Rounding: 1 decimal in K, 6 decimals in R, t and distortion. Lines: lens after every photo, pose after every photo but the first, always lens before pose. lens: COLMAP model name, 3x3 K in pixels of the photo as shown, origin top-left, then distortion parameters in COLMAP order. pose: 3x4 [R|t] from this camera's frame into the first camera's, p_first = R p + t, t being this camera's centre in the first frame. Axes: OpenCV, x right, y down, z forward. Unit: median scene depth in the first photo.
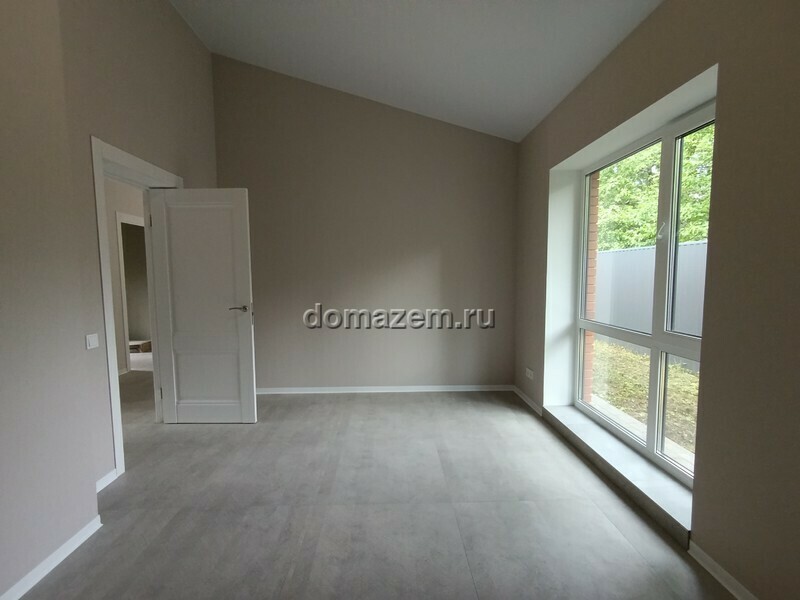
lens RADIAL K [[378.3, 0, 400.0], [0, 378.3, 300.0], [0, 0, 1]] dist [0.038002, -0.000131]
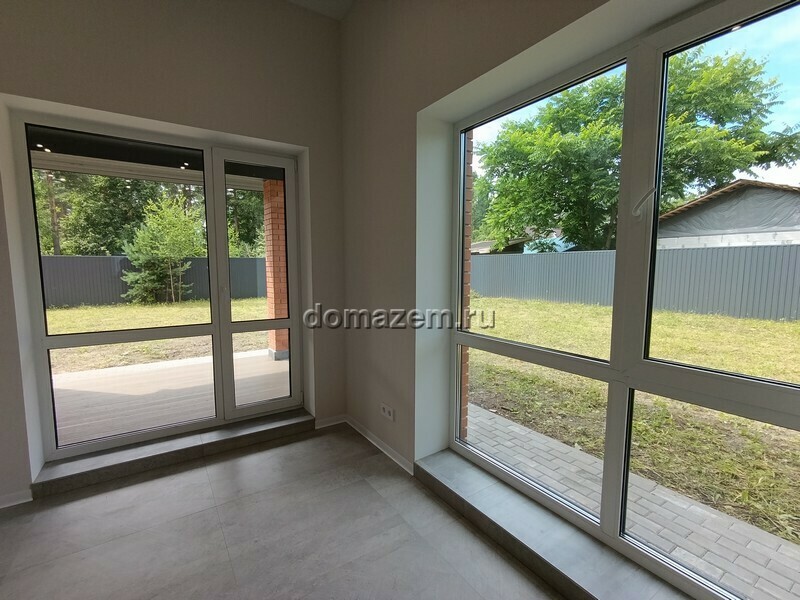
lens RADIAL K [[378.3, 0, 400.0], [0, 378.3, 300.0], [0, 0, 1]] dist [0.038002, -0.000131]
pose [[0.843073, -0.045489, 0.535873, -0.003144], [0.037418, 0.998963, 0.025930, -0.035047], [-0.536496, -0.001809, 0.843901, 0.465988]]
